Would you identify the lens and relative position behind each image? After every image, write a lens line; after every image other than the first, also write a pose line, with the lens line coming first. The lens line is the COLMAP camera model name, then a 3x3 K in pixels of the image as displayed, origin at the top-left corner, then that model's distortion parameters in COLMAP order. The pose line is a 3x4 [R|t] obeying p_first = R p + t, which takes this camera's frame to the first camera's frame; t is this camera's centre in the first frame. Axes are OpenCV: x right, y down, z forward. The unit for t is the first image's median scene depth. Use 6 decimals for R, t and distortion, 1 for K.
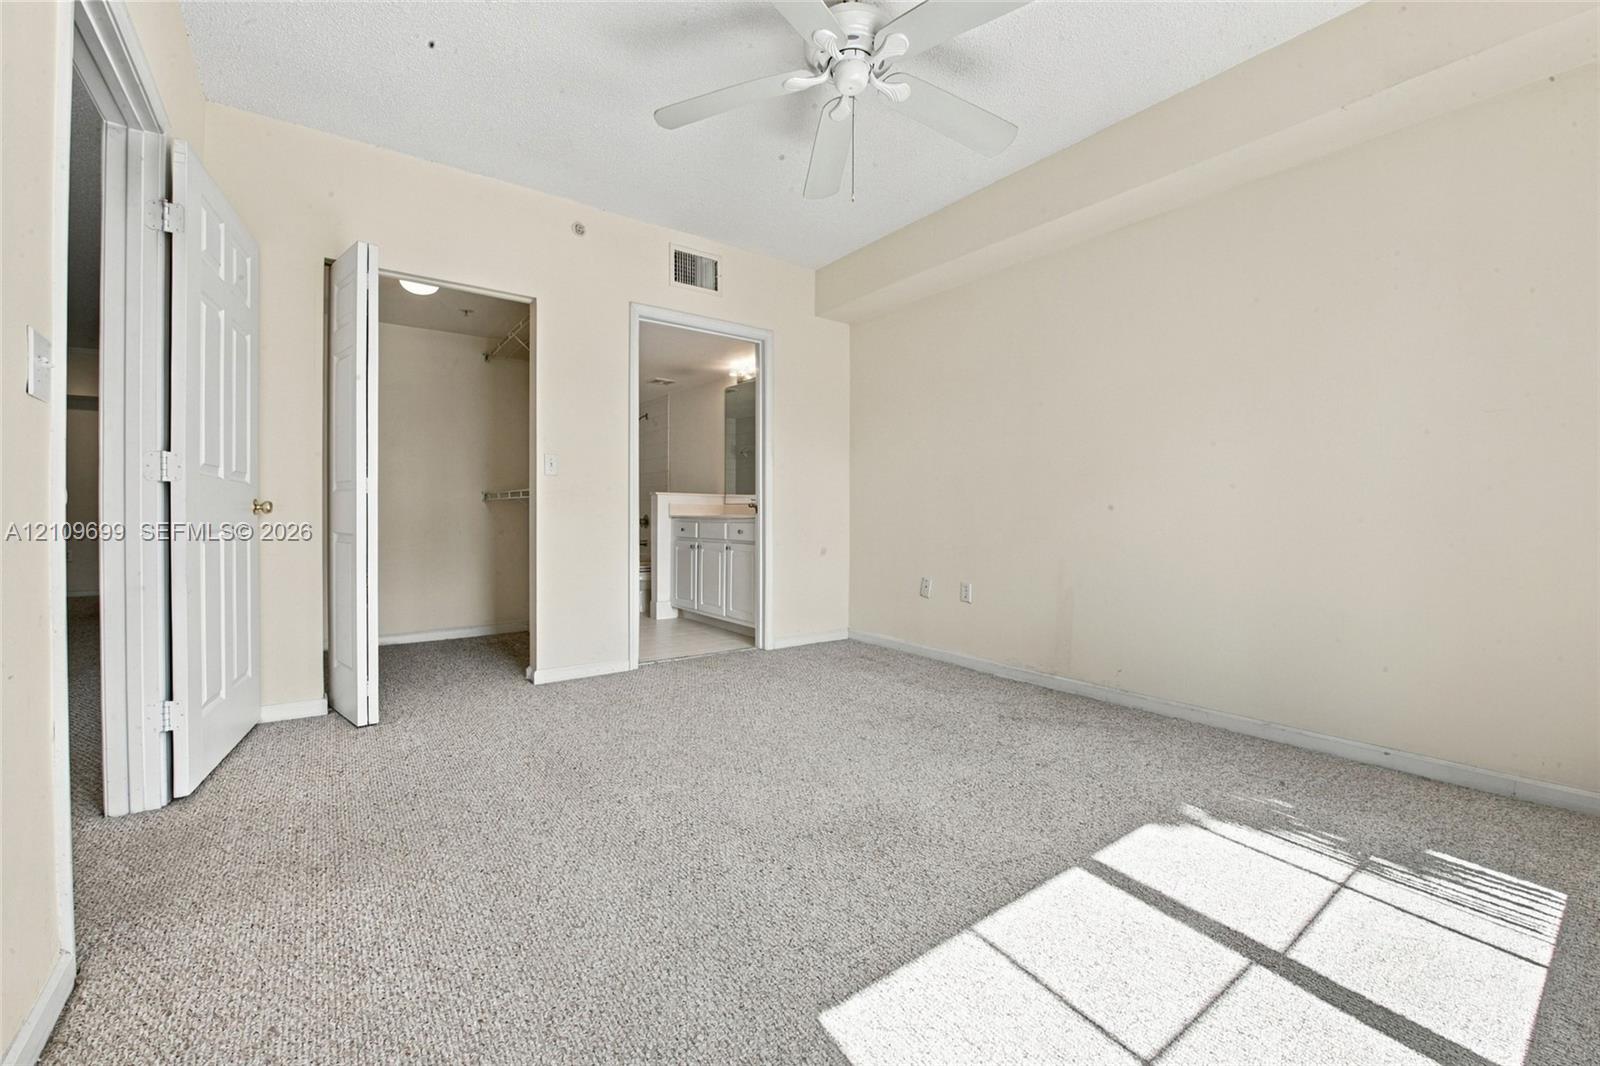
lens RADIAL K [[640.2, 0, 797.9], [0, 640.2, 522.0], [0, 0, 1]] dist [-0.019745, 0.000704]
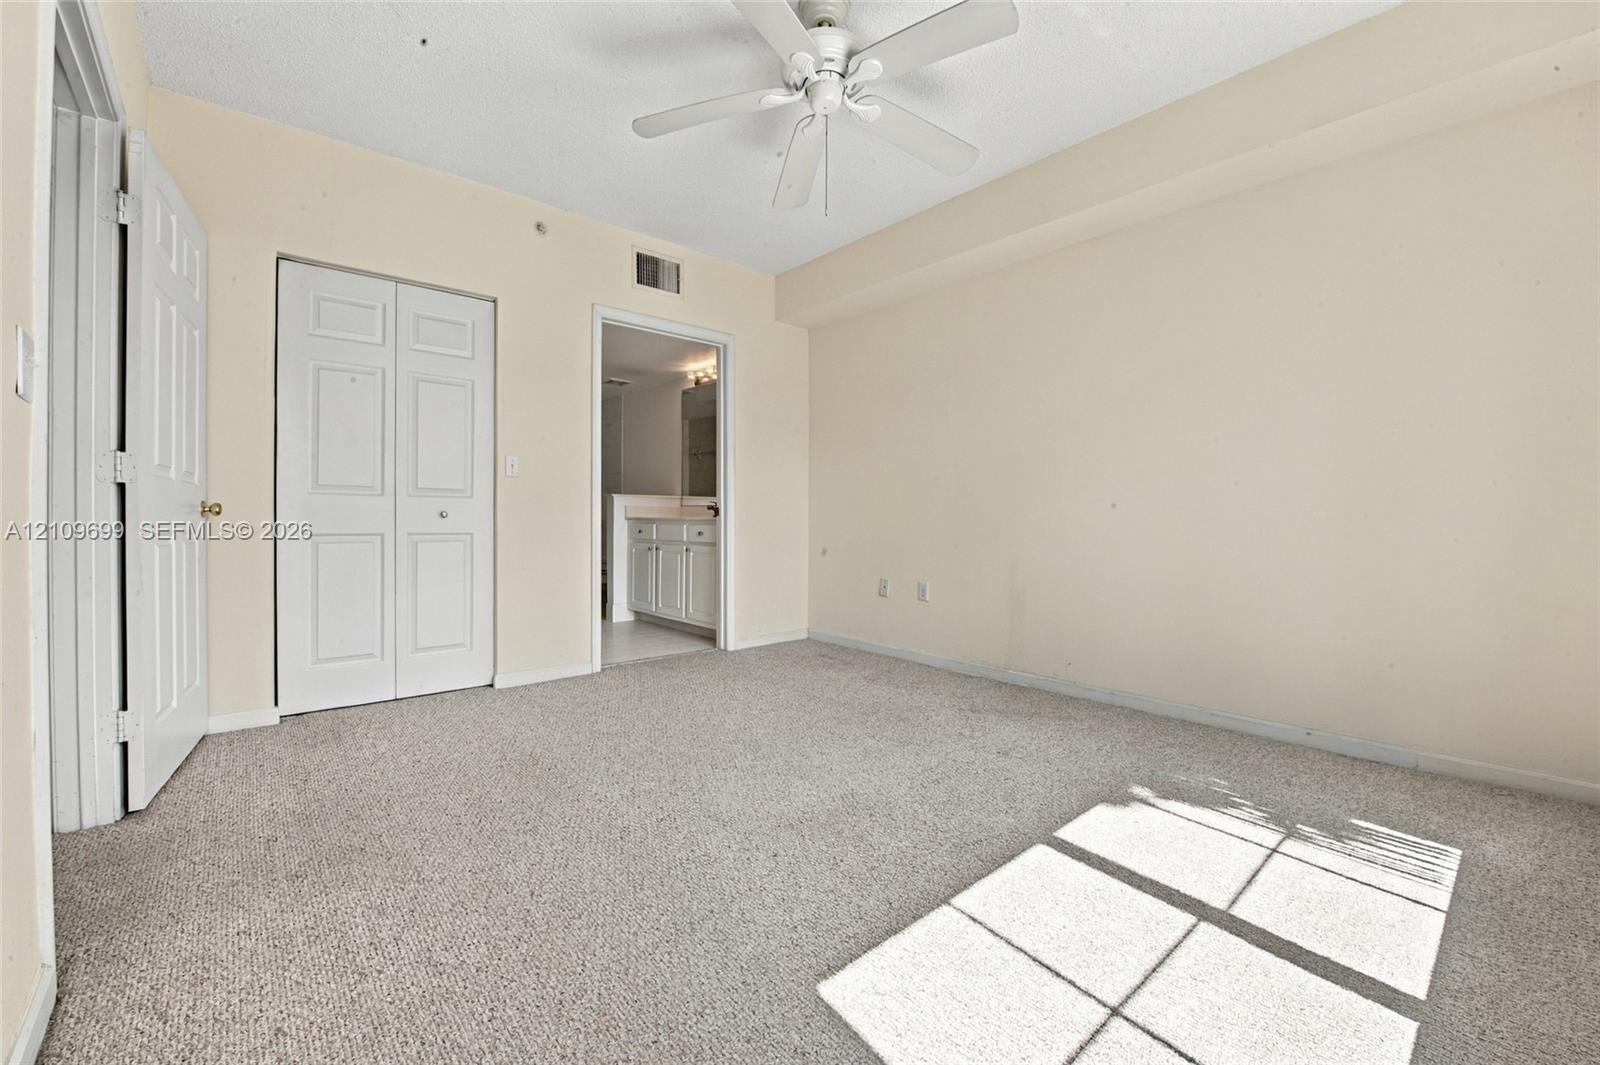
lens RADIAL K [[640.2, 0, 797.9], [0, 640.2, 521.5], [0, 0, 1]] dist [-0.019745, 0.000704]
pose [[0.996926, -0.001446, 0.078336, -0.054890], [0.001704, 0.999993, -0.003225, -0.000193], [-0.078331, 0.003348, 0.996922, -0.044533]]
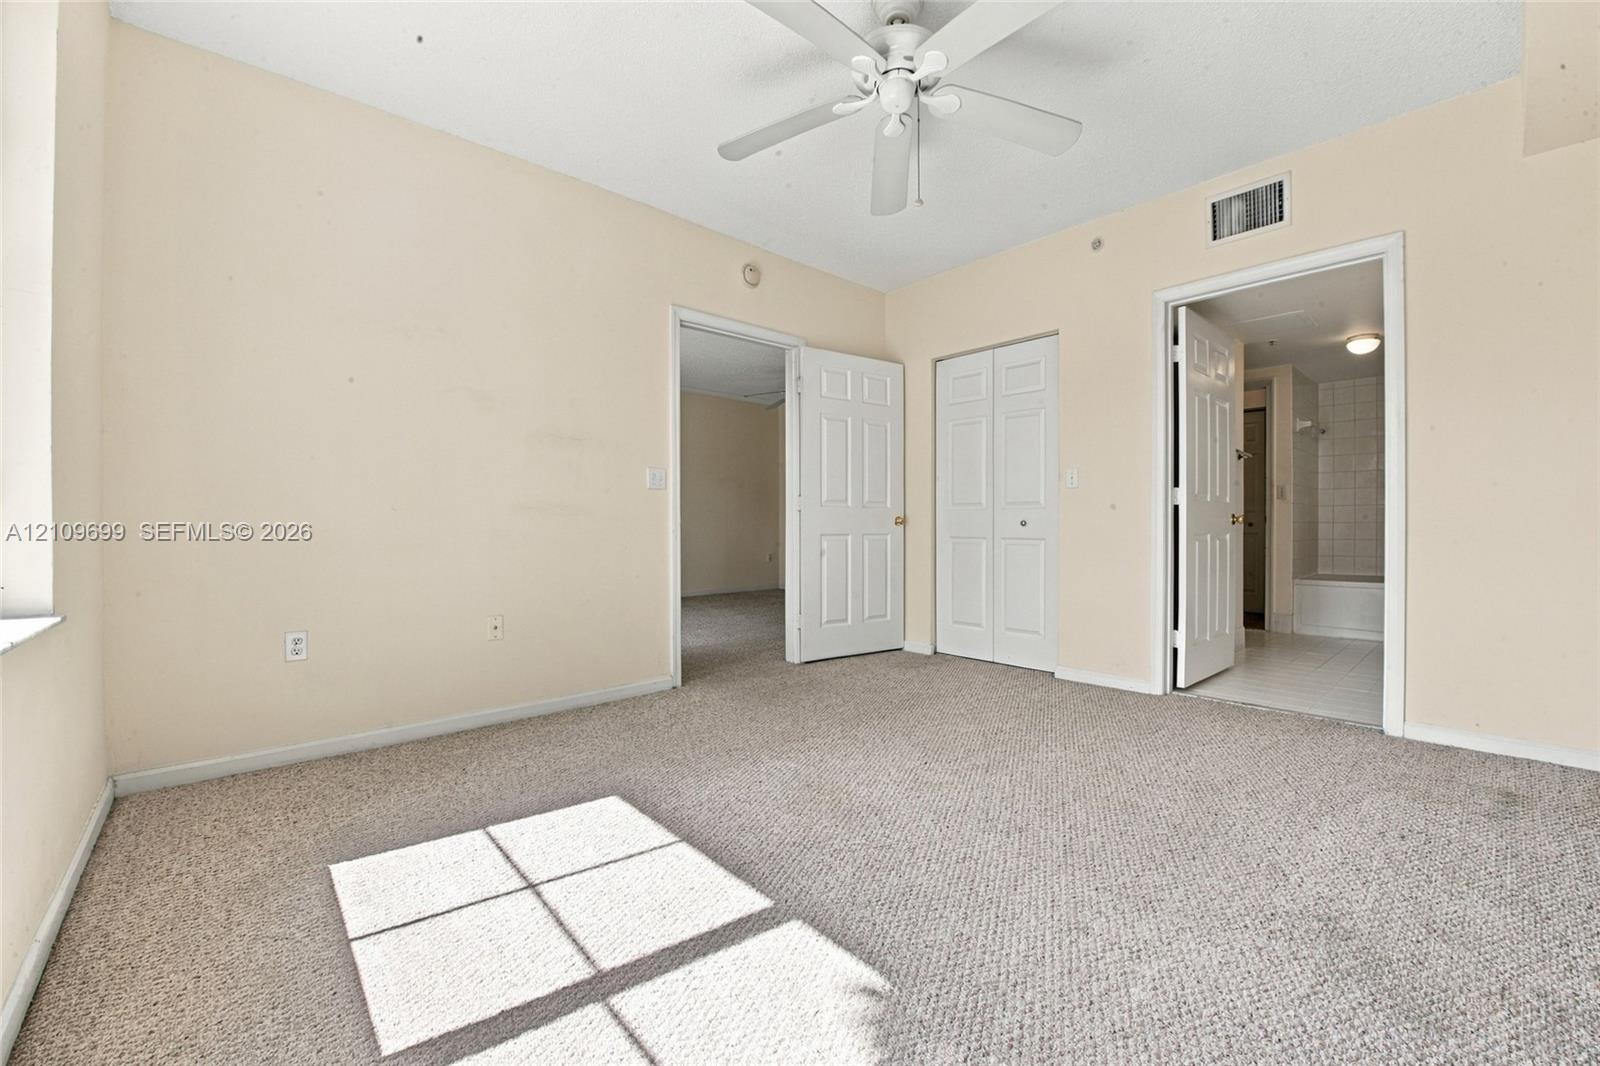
lens RADIAL K [[640.2, 0, 797.9], [0, 640.2, 522.0], [0, 0, 1]] dist [-0.019745, 0.000704]
pose [[0.099189, -0.008601, -0.995031, 1.512678], [-0.005728, 0.999941, -0.009214, -0.006887], [0.995052, 0.006613, 0.099134, 1.034874]]
